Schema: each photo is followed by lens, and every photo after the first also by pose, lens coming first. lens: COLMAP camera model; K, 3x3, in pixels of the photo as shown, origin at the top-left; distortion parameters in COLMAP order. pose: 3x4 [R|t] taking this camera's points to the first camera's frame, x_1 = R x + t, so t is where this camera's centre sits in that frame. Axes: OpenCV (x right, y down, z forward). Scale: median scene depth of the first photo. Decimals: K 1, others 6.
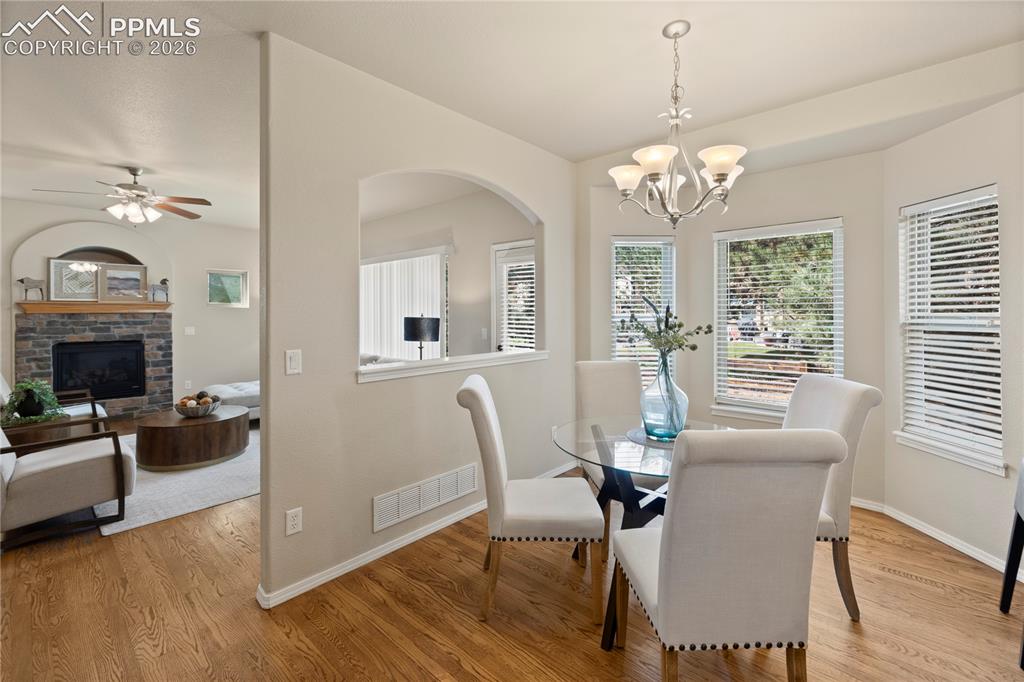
lens RADIAL K [[452.9, 0, 492.4], [0, 452.9, 316.3], [0, 0, 1]] dist [-0.000074, 0.001217]
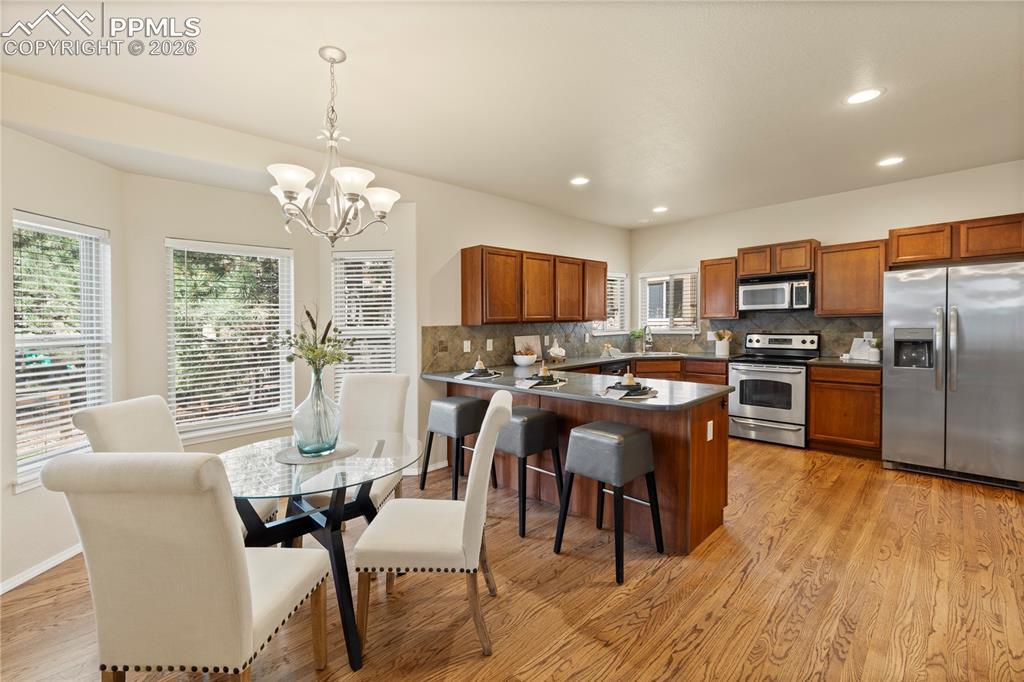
lens RADIAL K [[452.9, 0, 506.7], [0, 452.9, 344.5], [0, 0, 1]] dist [-0.000074, 0.001217]
pose [[0.013671, -0.046622, 0.998819, -0.243444], [0.028722, 0.998519, 0.046215, -0.002986], [-0.999494, 0.028057, 0.014990, 0.221543]]
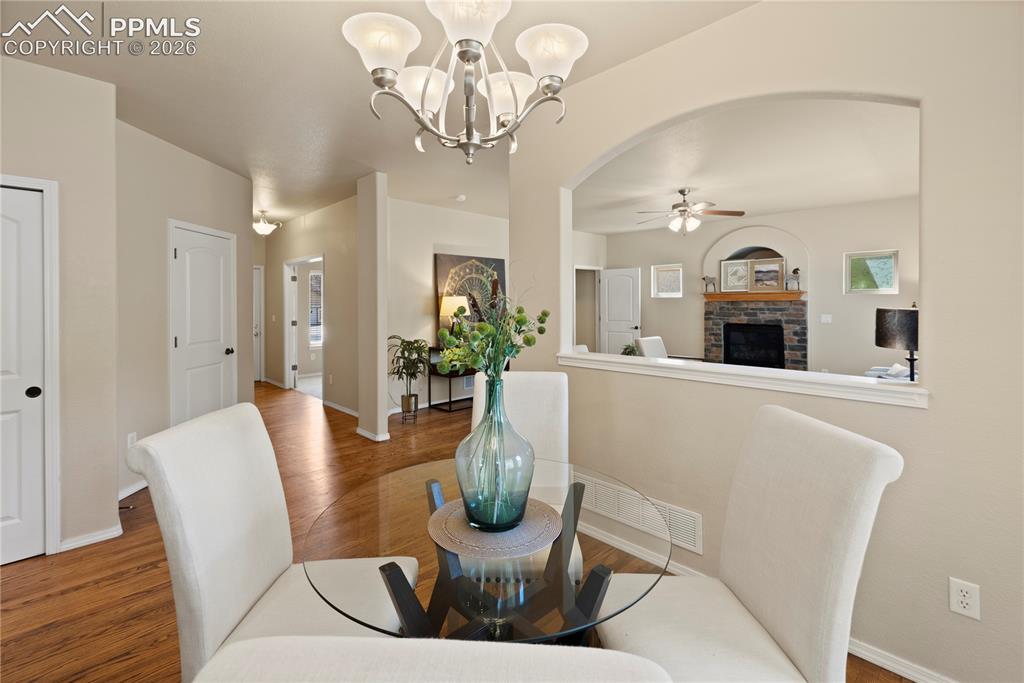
lens RADIAL K [[452.9, 0, 518.2], [0, 452.9, 301.0], [0, 0, 1]] dist [-0.000074, 0.001217]
pose [[-0.005994, 0.001612, -0.999981, 0.385119], [-0.002854, 0.999995, 0.001629, -0.007464], [0.999978, 0.002864, -0.005990, 0.403117]]
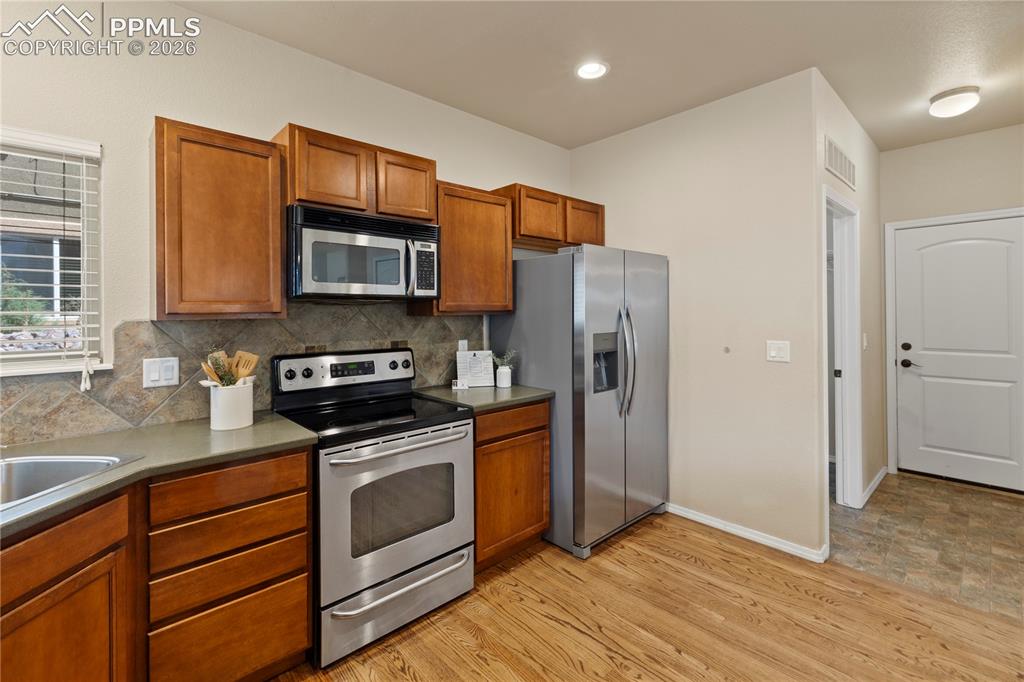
lens RADIAL K [[452.9, 0, 498.3], [0, 452.9, 314.7], [0, 0, 1]] dist [-0.000074, 0.001217]
pose [[-0.998350, 0.014532, 0.055552, 0.529218], [0.015200, 0.999817, 0.011624, -0.003147], [-0.055373, 0.012449, -0.998388, 0.084184]]
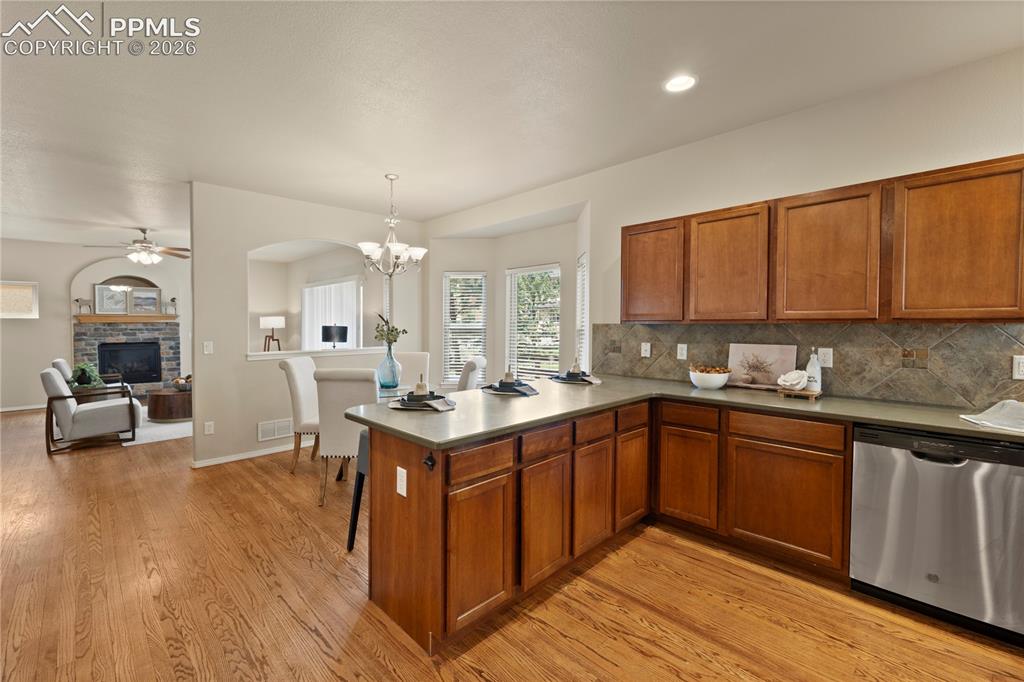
lens RADIAL K [[452.9, 0, 485.5], [0, 452.9, 334.7], [0, 0, 1]] dist [-0.000074, 0.001217]
pose [[0.997625, 0.002772, -0.068823, 0.362788], [-0.001367, 0.999790, 0.020457, 0.000427], [0.068865, -0.020314, 0.997419, -0.355662]]
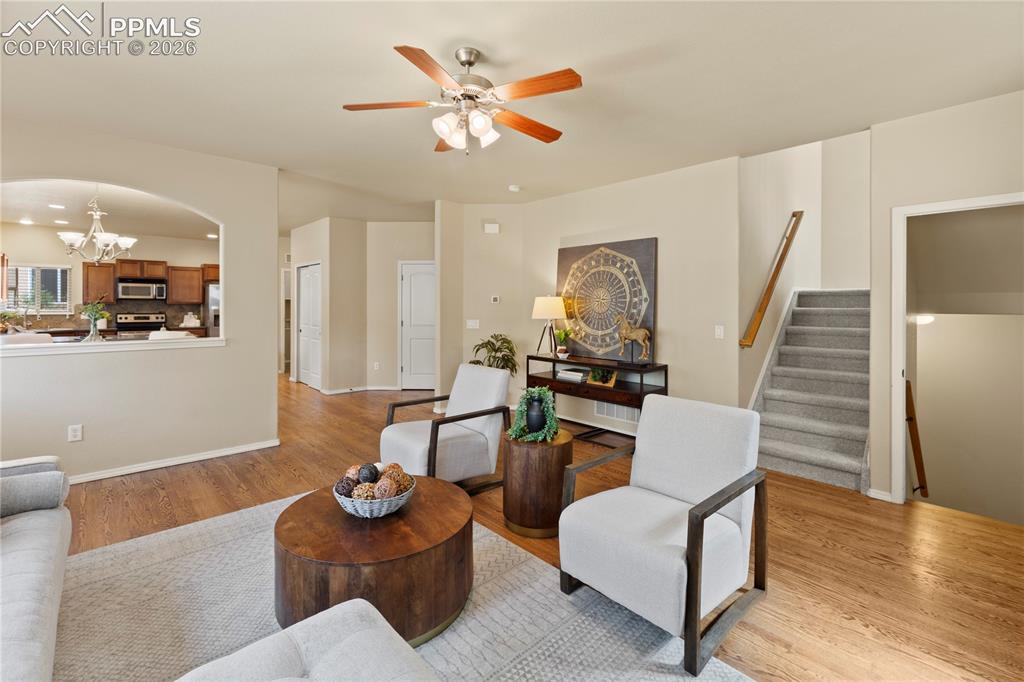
lens RADIAL K [[452.9, 0, 501.6], [0, 452.9, 310.8], [0, 0, 1]] dist [-0.000074, 0.001217]
pose [[-0.998927, -0.001015, 0.046311, -0.598265], [-0.000063, 0.999789, 0.020554, -0.006811], [-0.046322, 0.020529, -0.998716, 1.149462]]
